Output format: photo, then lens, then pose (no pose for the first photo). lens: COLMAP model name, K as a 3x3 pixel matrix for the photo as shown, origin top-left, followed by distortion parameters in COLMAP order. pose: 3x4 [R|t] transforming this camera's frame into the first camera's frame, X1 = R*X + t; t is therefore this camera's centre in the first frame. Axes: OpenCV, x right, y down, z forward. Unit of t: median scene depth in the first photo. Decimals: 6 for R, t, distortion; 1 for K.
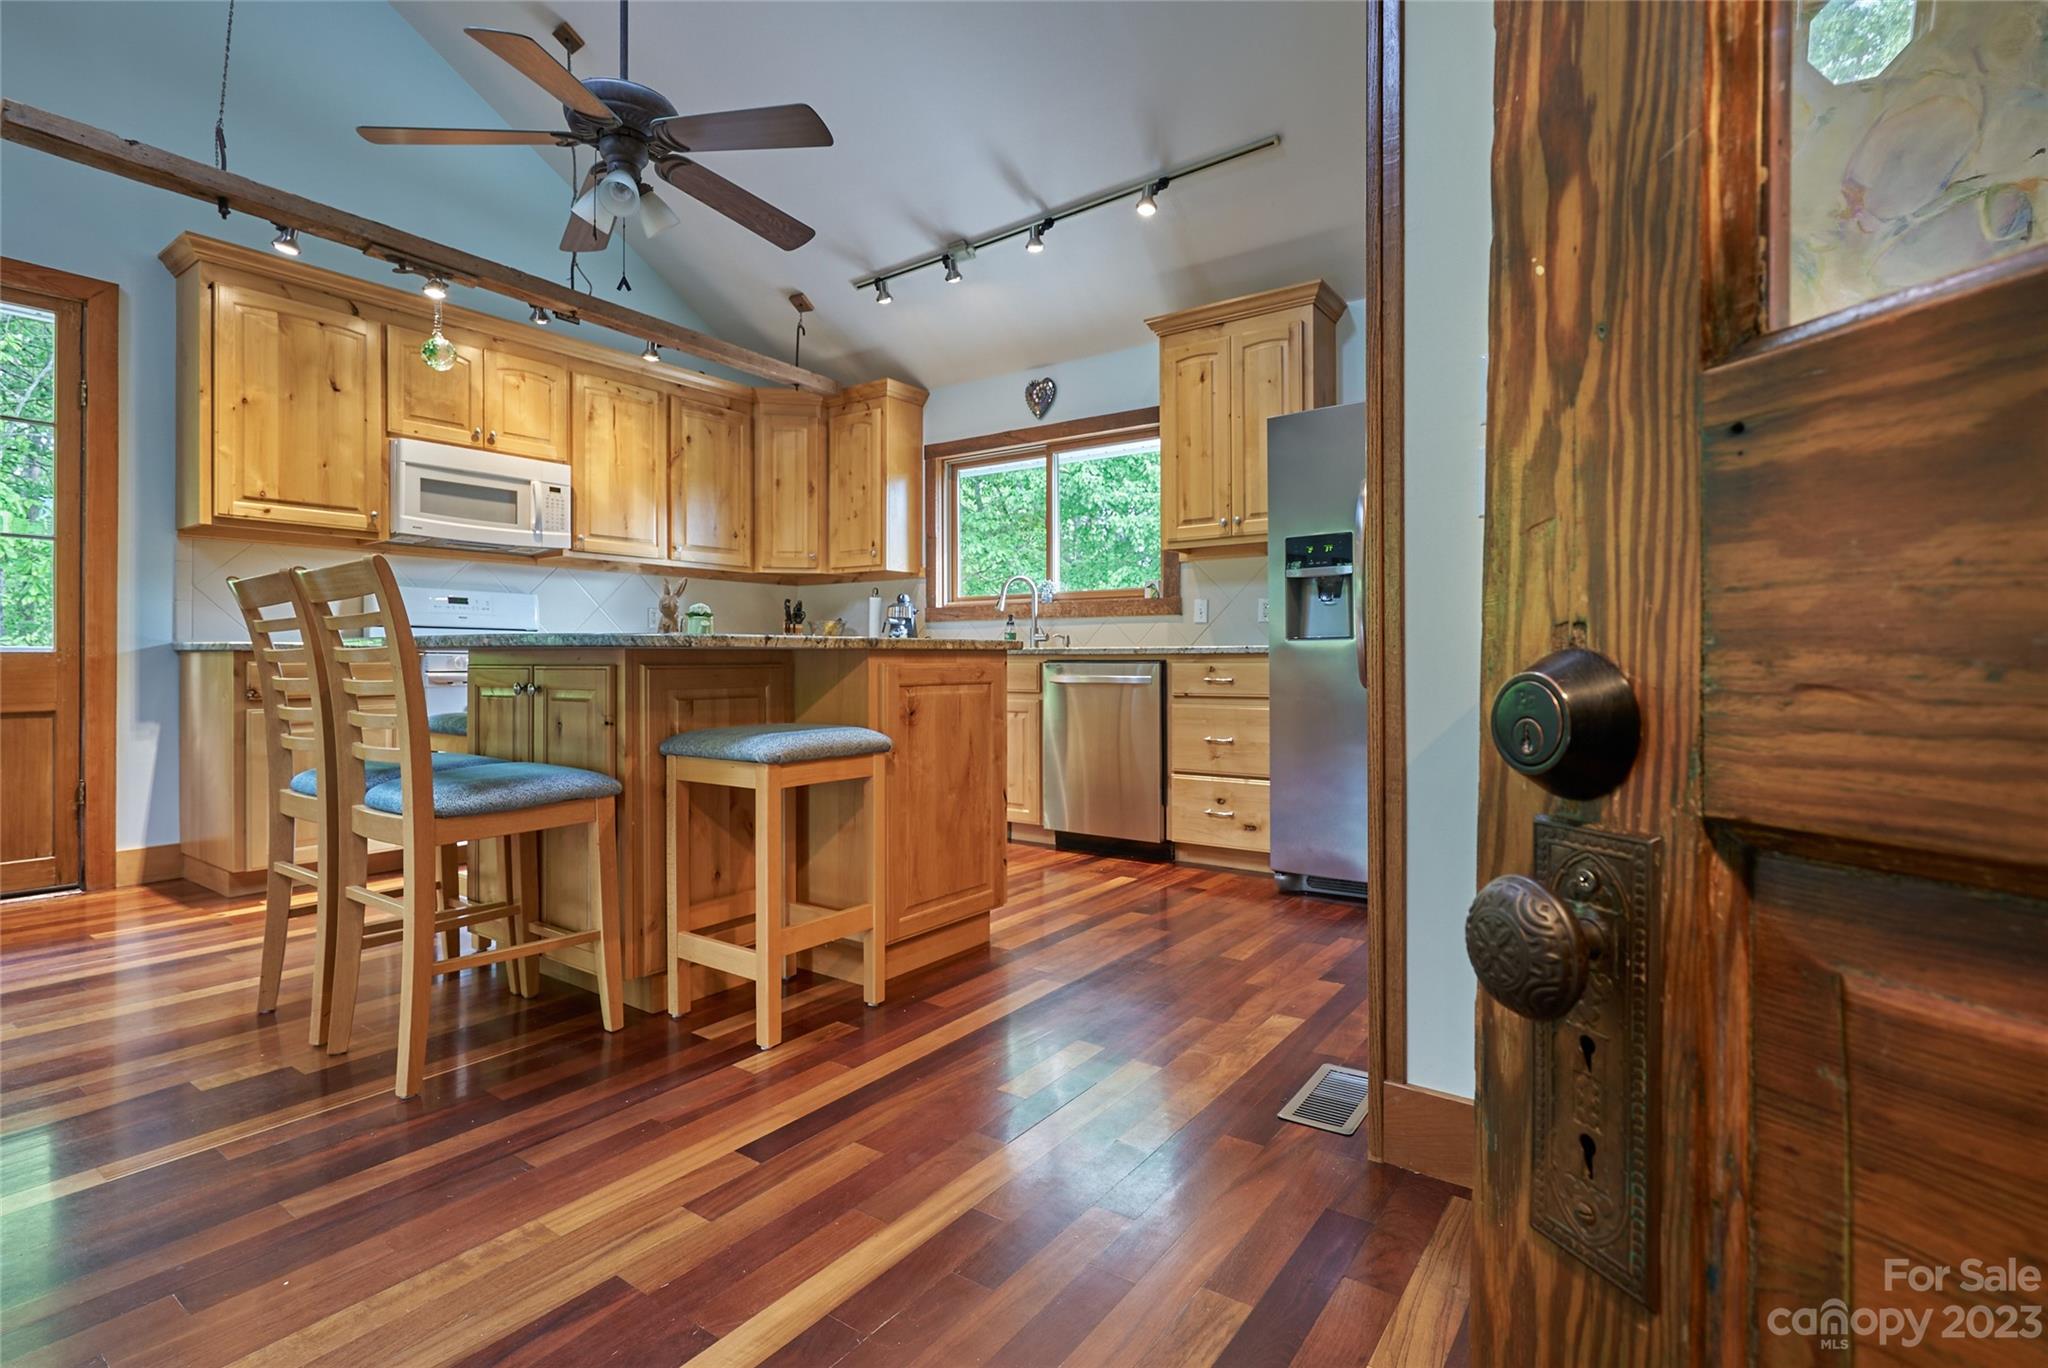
lens RADIAL K [[971.4, 0, 1028.9], [0, 971.4, 658.1], [0, 0, 1]] dist [-0.004320, 0.001991]
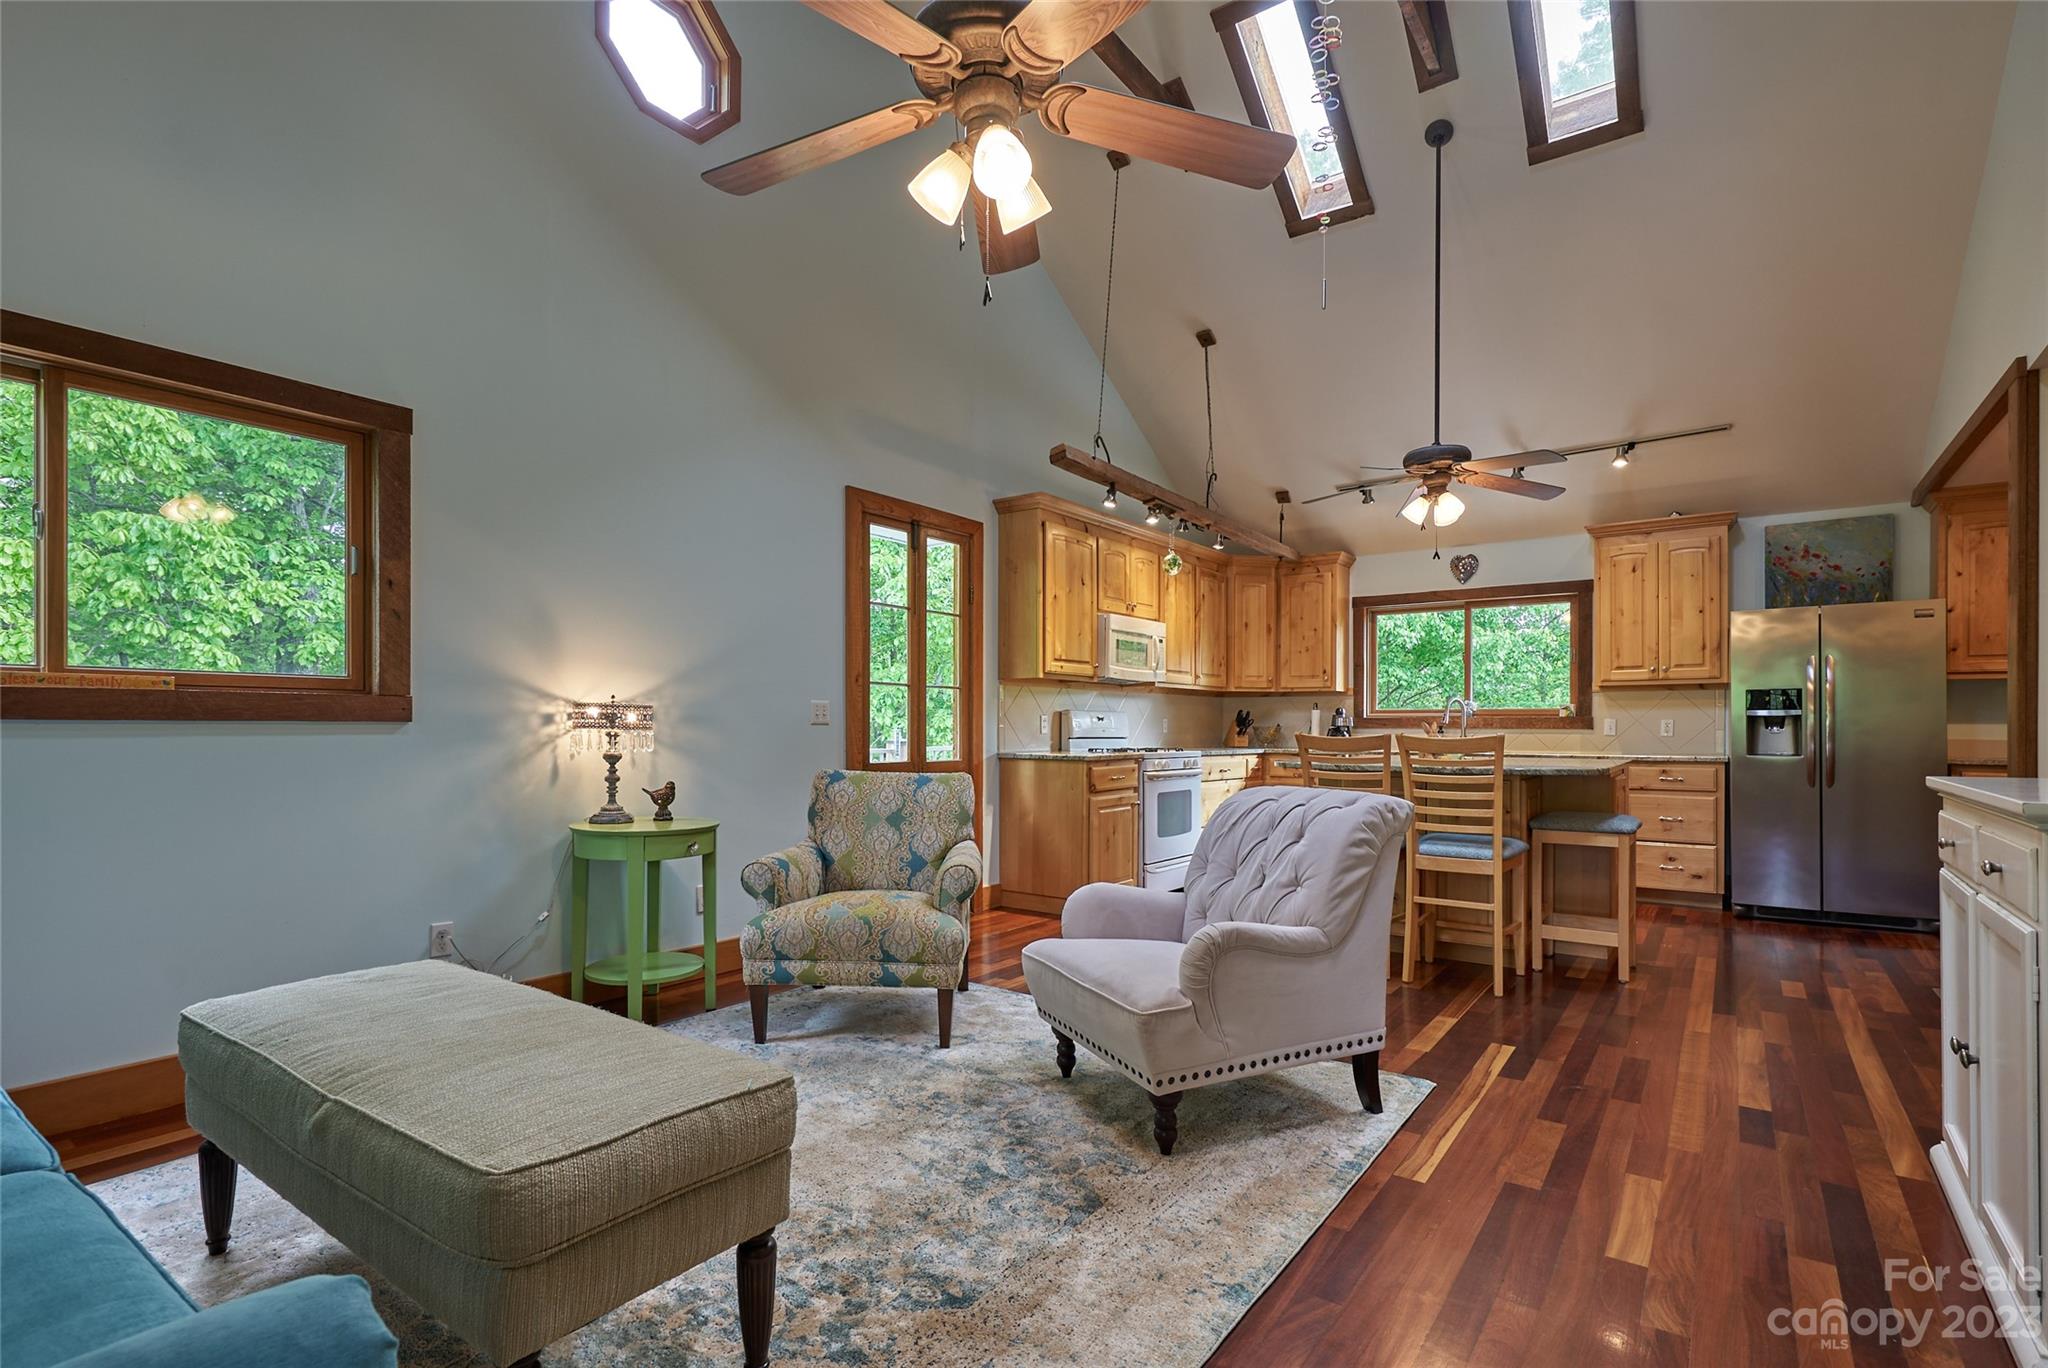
lens RADIAL K [[971.4, 0, 1027.7], [0, 971.4, 730.0], [0, 0, 1]] dist [-0.004320, 0.001991]
pose [[0.999945, 0.003396, -0.009889, -0.746134], [-0.003363, 0.999989, 0.003378, -0.051737], [0.009900, -0.003345, 0.999945, -0.484810]]
